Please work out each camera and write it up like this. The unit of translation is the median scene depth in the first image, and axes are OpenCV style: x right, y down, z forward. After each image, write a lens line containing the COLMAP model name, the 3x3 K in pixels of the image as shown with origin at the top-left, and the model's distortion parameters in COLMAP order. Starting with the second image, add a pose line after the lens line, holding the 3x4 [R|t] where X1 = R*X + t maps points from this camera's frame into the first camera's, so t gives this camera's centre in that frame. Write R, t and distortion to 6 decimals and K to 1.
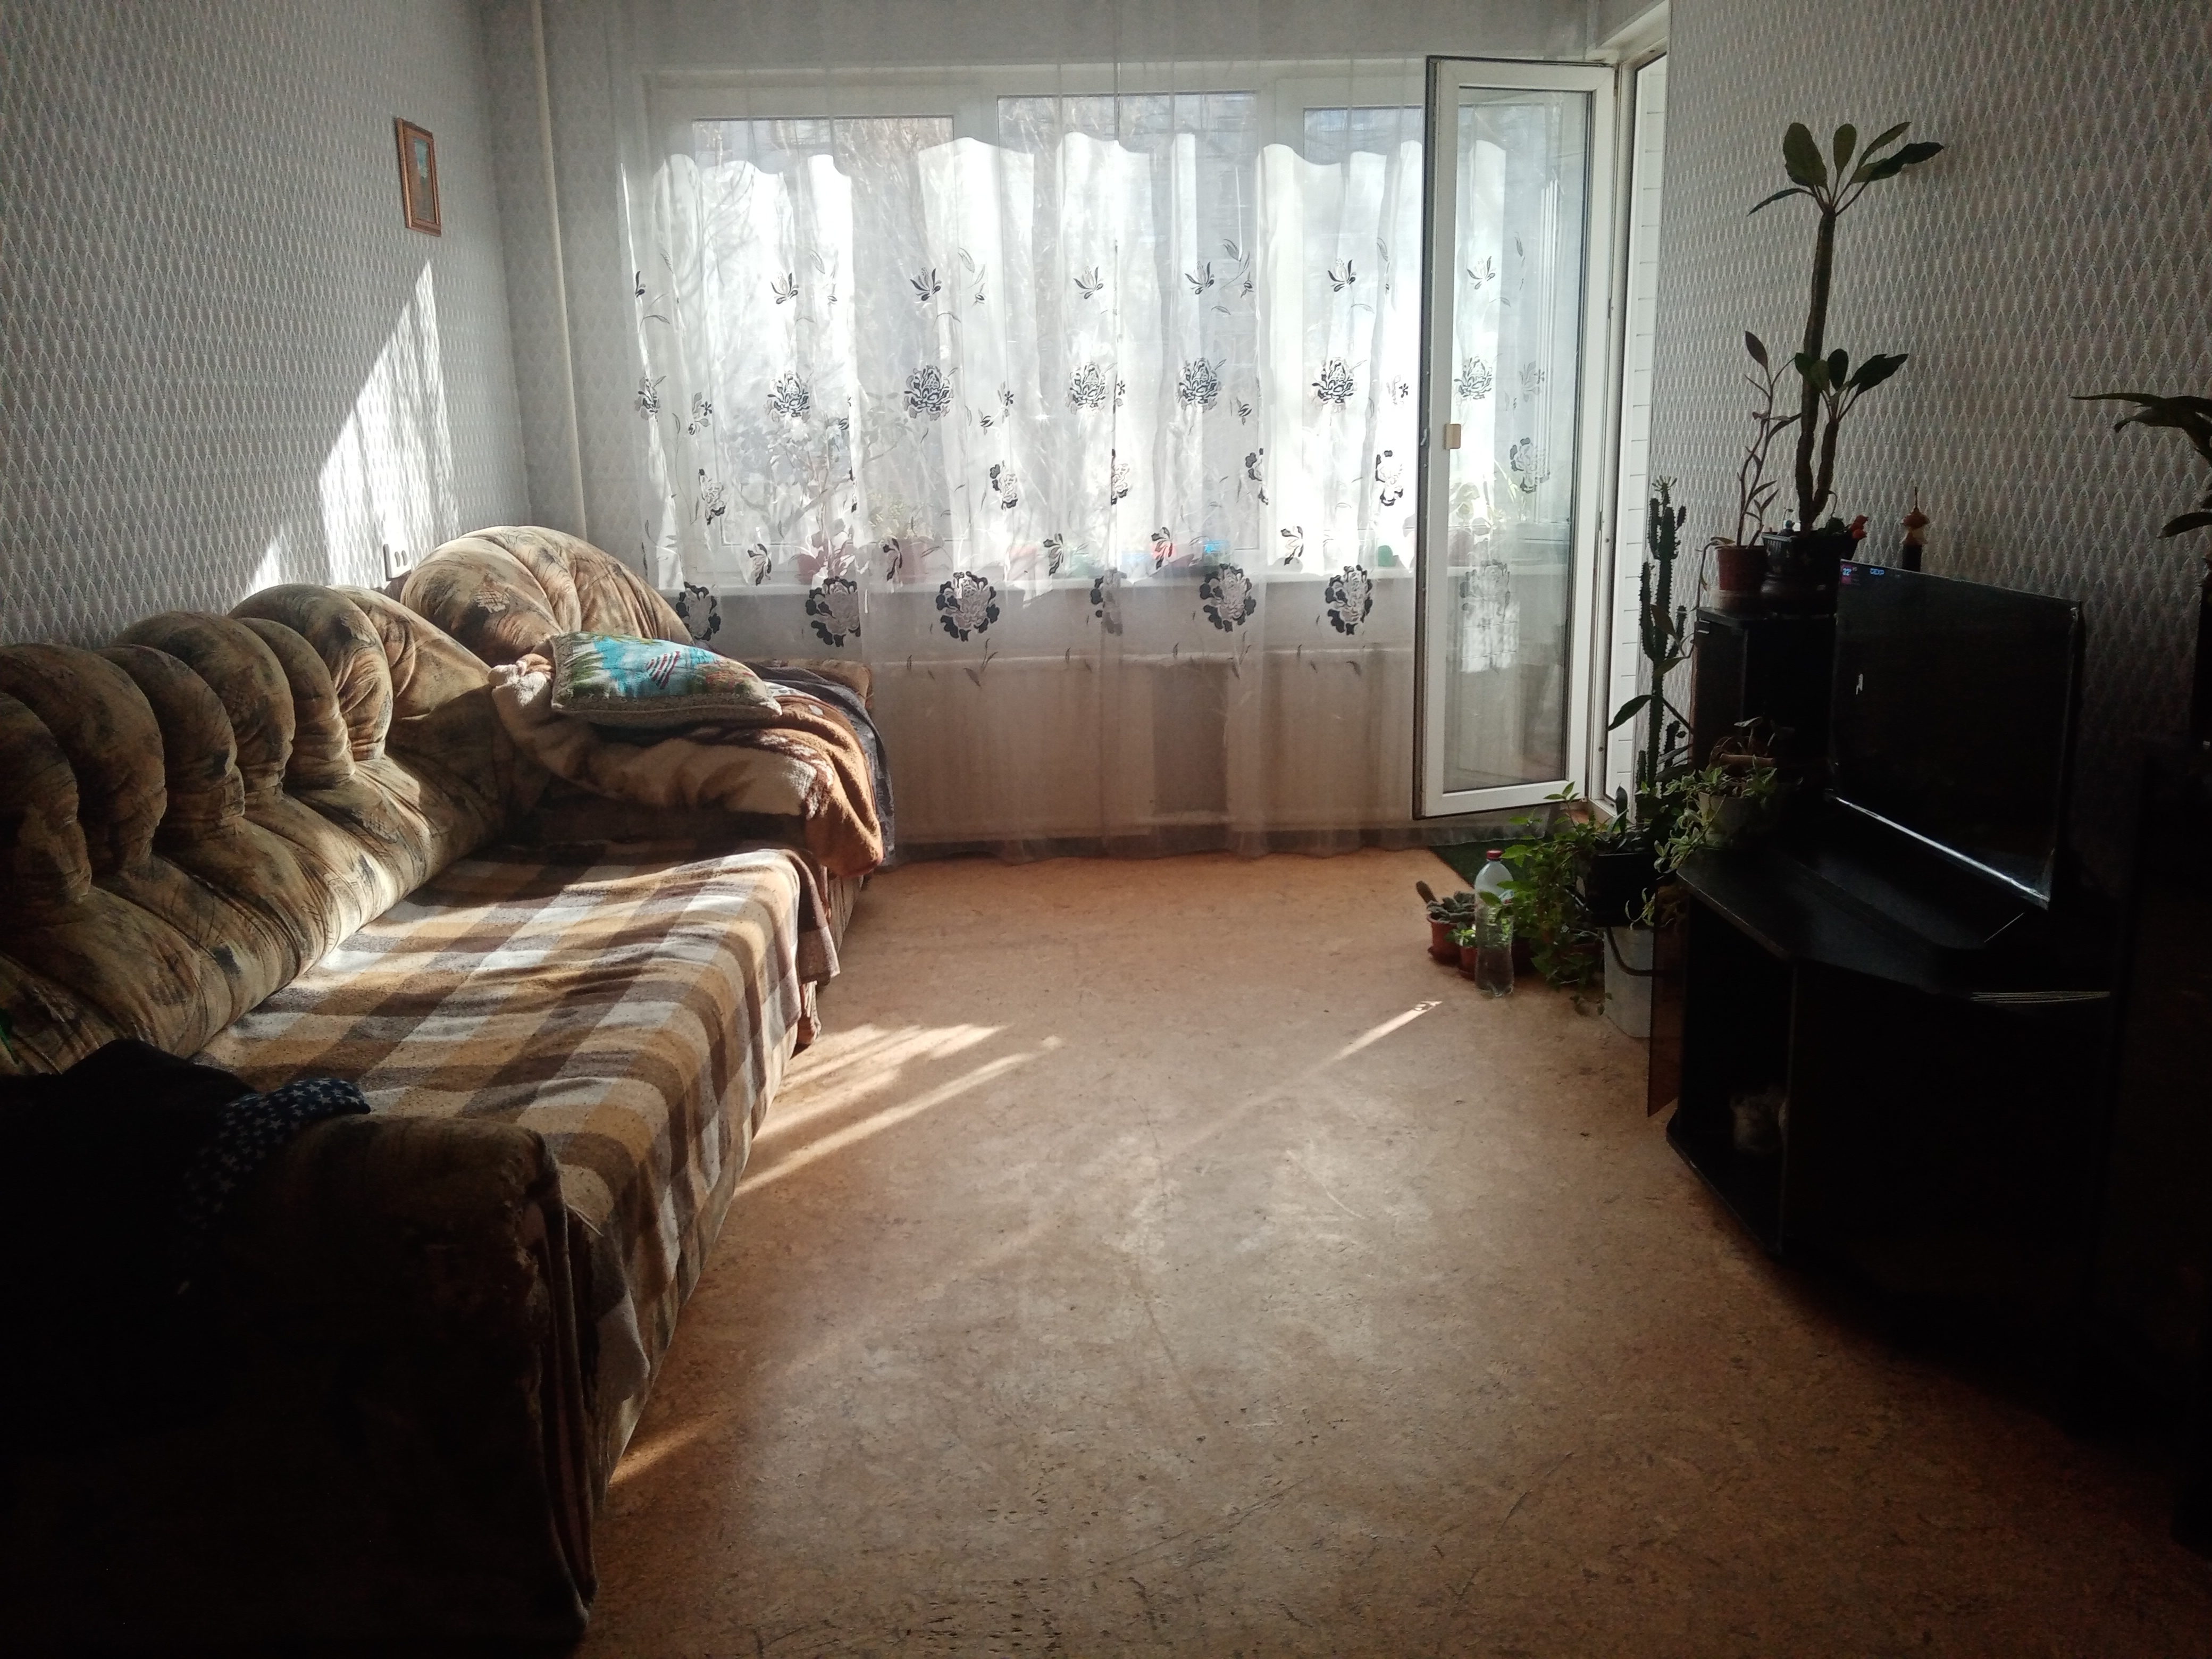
lens RADIAL K [[1691.5, 0, 1106.0], [0, 1691.5, 829.5], [0, 0, 1]] dist [0.105200, -0.168666]
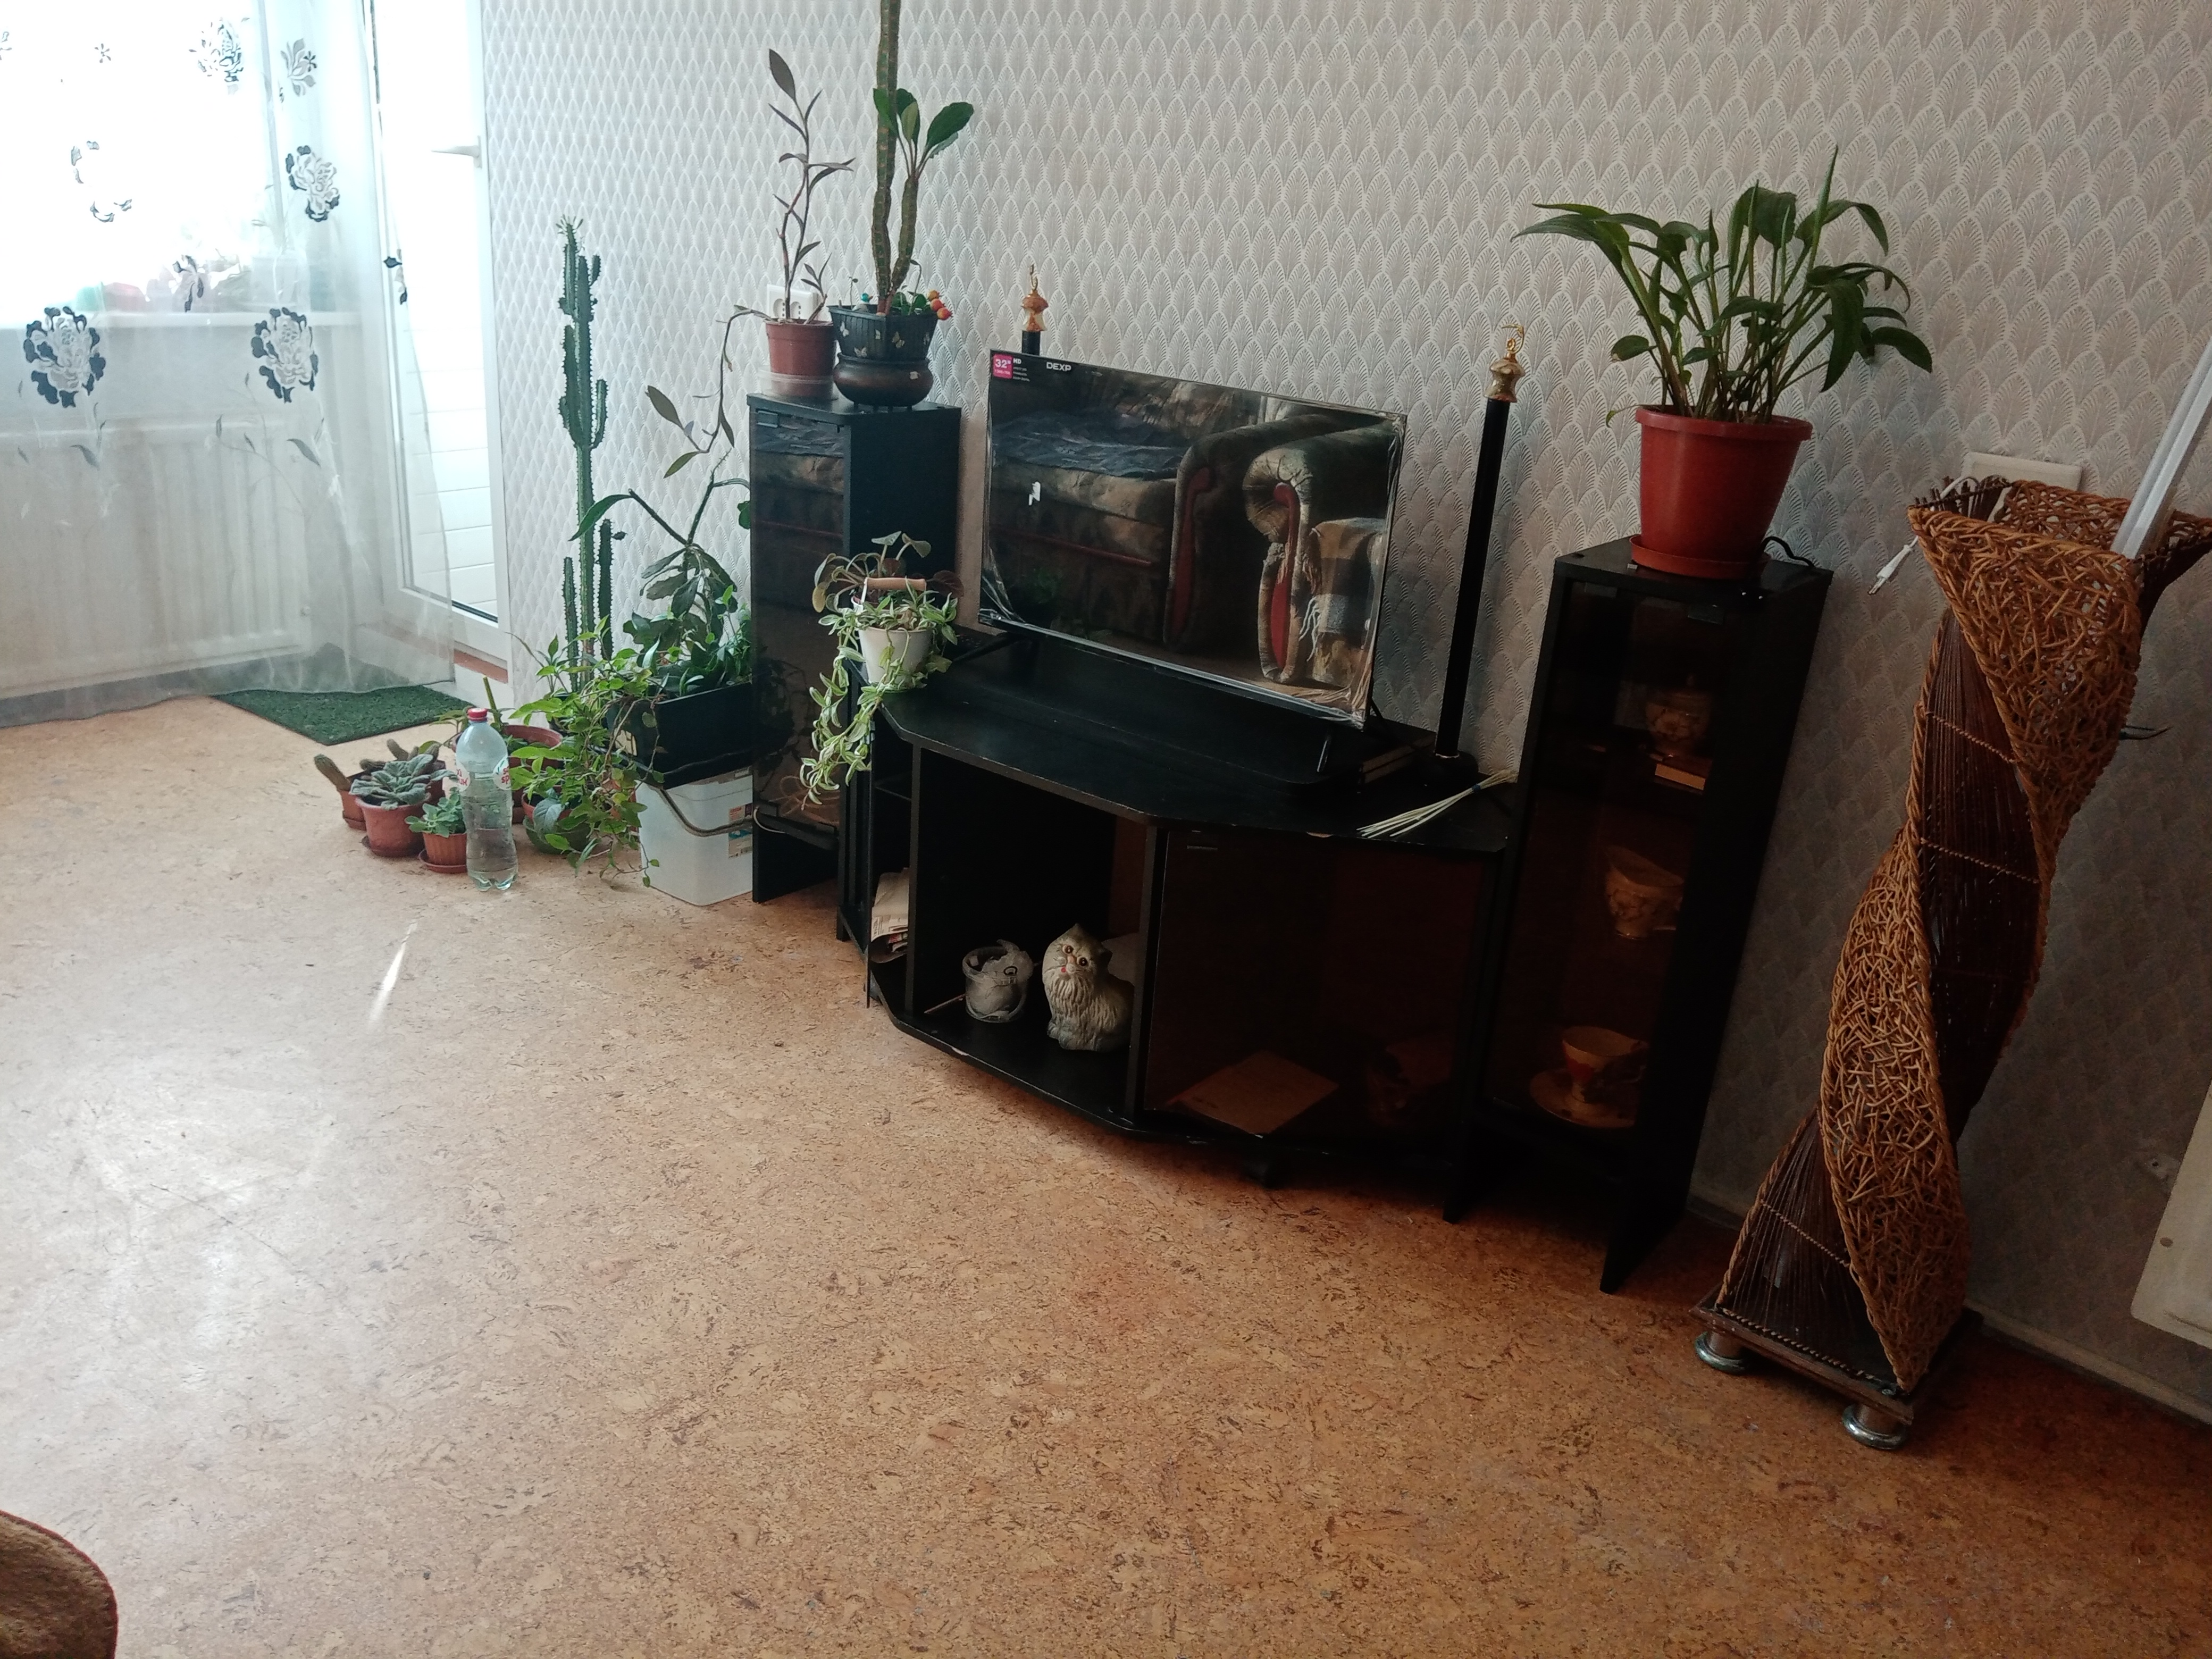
lens RADIAL K [[1691.5, 0, 1106.0], [0, 1691.5, 829.5], [0, 0, 1]] dist [0.105200, -0.168666]
pose [[0.652246, -0.171306, 0.738396, -0.194704], [0.072640, 0.983771, 0.164068, -0.044435], [-0.754519, -0.053376, 0.654104, 0.319324]]
